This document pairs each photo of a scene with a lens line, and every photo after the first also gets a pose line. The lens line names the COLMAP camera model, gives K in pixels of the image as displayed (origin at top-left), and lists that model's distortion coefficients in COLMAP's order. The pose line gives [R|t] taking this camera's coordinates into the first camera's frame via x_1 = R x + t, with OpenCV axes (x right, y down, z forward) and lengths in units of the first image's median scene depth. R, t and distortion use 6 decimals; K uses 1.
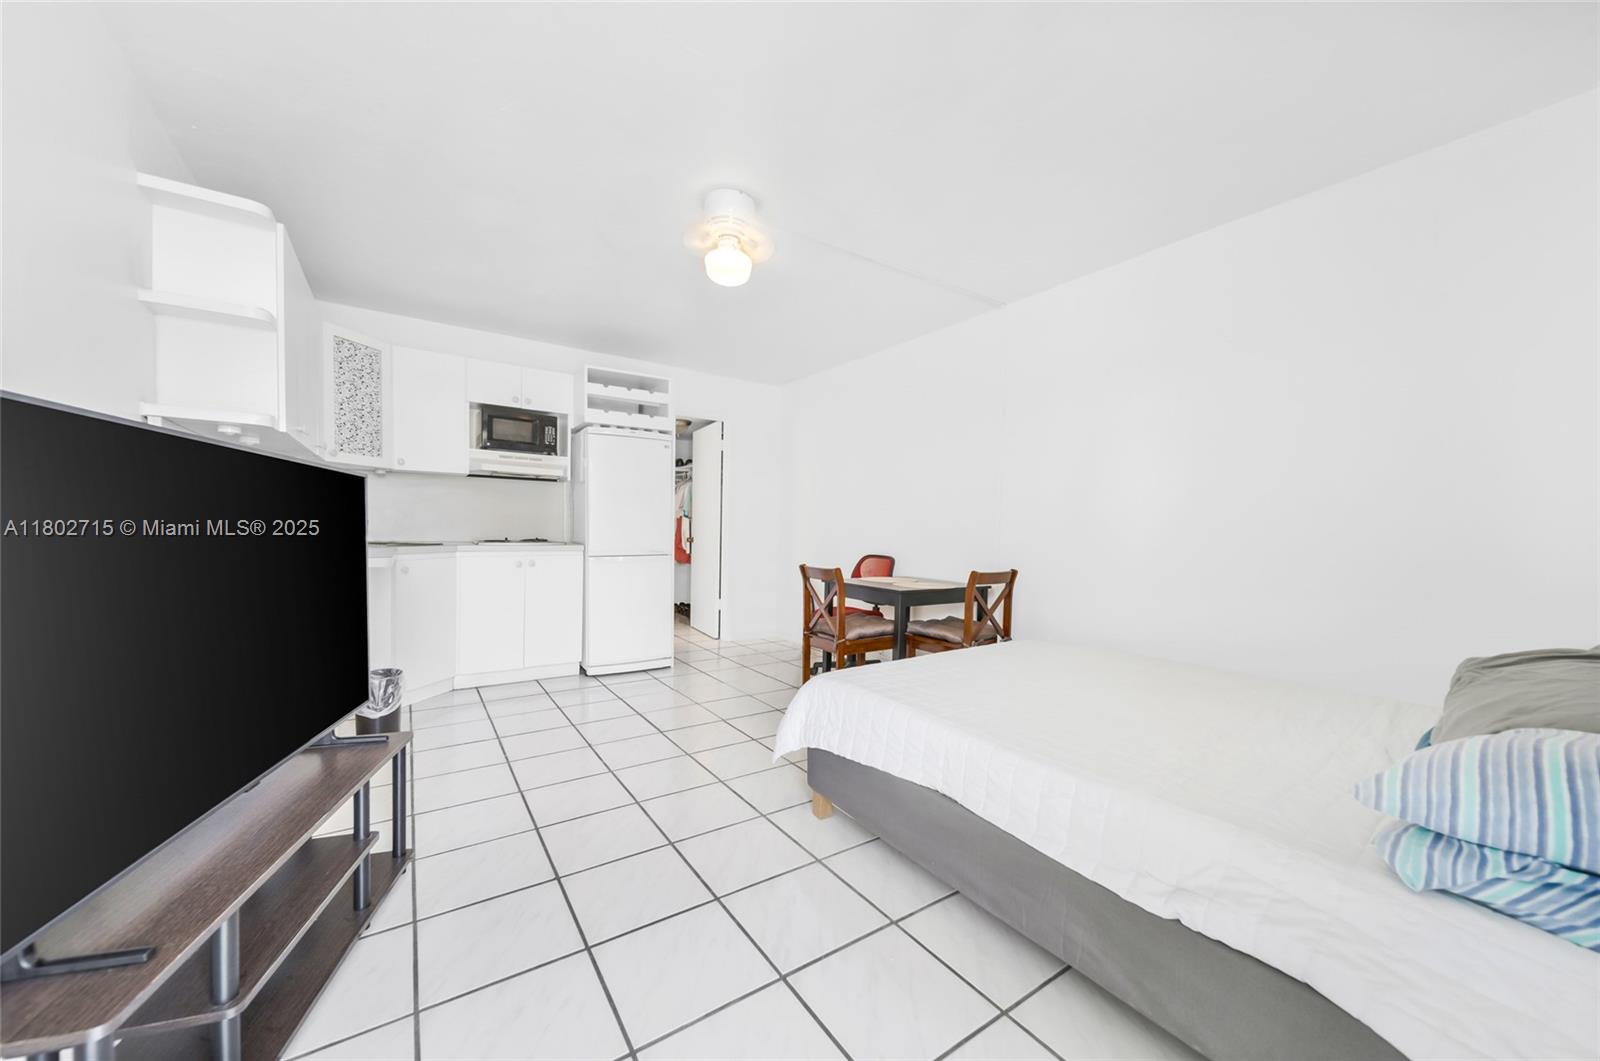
lens RADIAL K [[592.8, 0, 800.0], [0, 592.8, 530.5], [0, 0, 1]] dist [-0.000275, -0.000057]
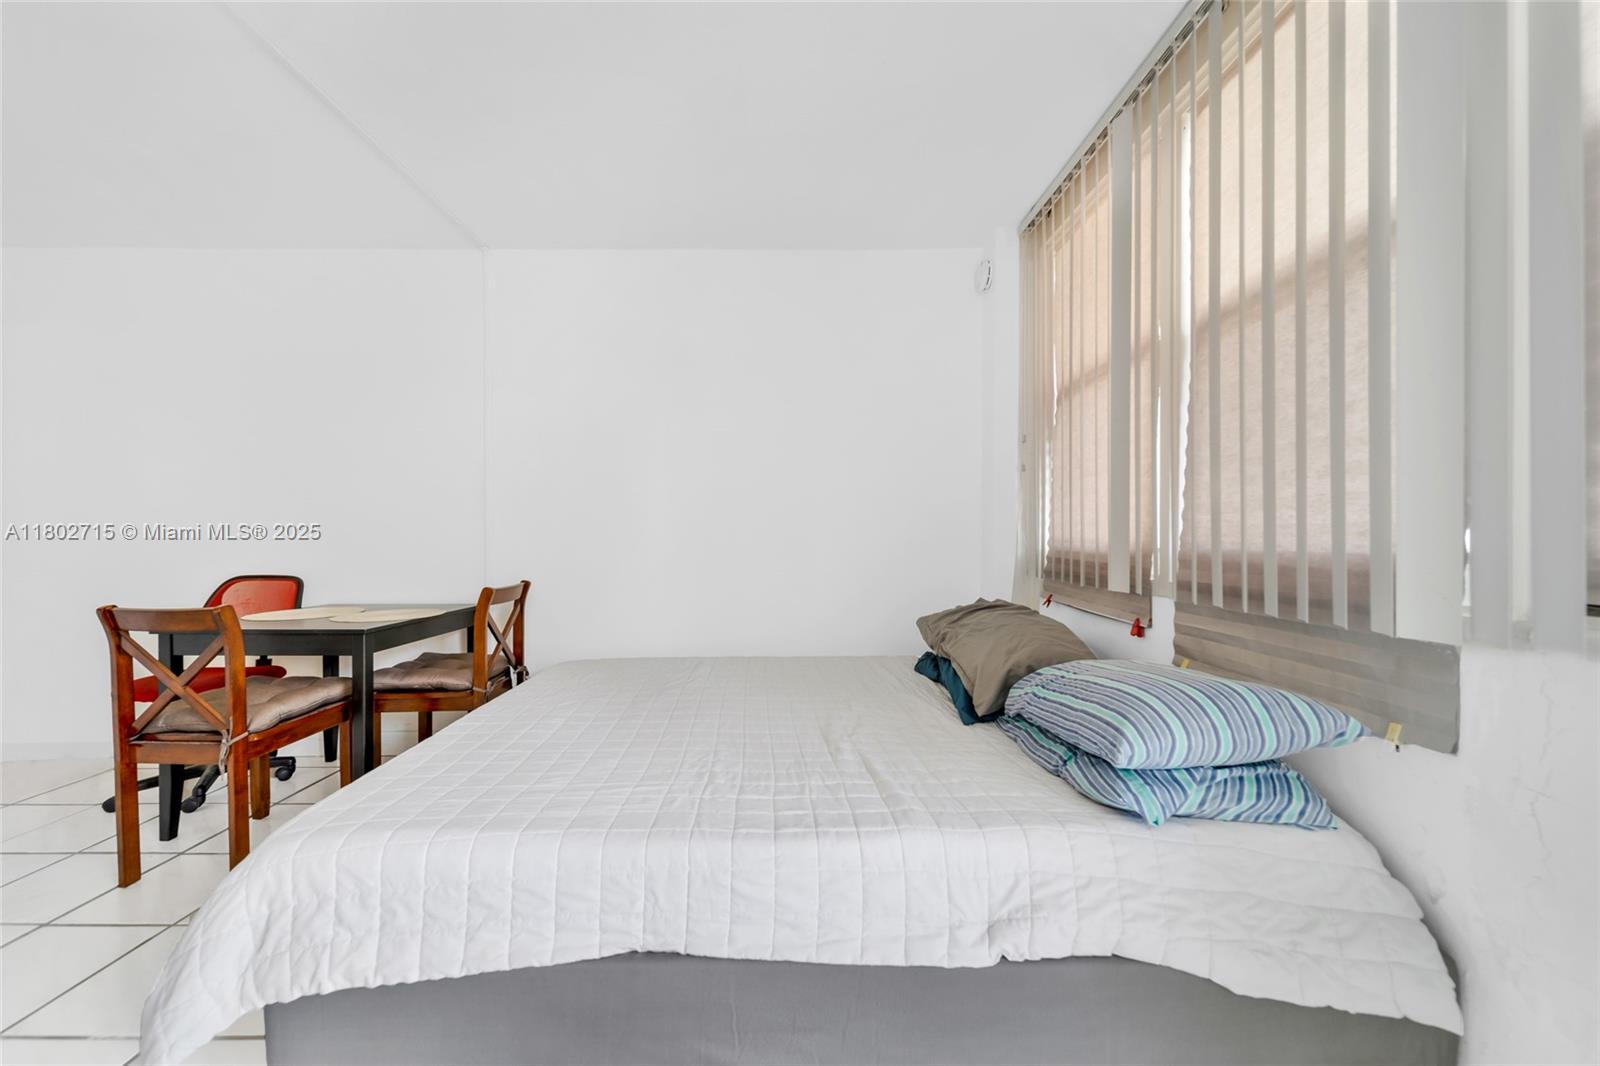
lens RADIAL K [[574.8, 0, 800.0], [0, 574.8, 533.0], [0, 0, 1]] dist [-0.000278, -0.000161]
pose [[0.549365, -0.014340, 0.835460, -0.083691], [0.014624, 0.999865, 0.007546, 0.000744], [-0.835455, 0.008072, 0.549500, 0.263107]]
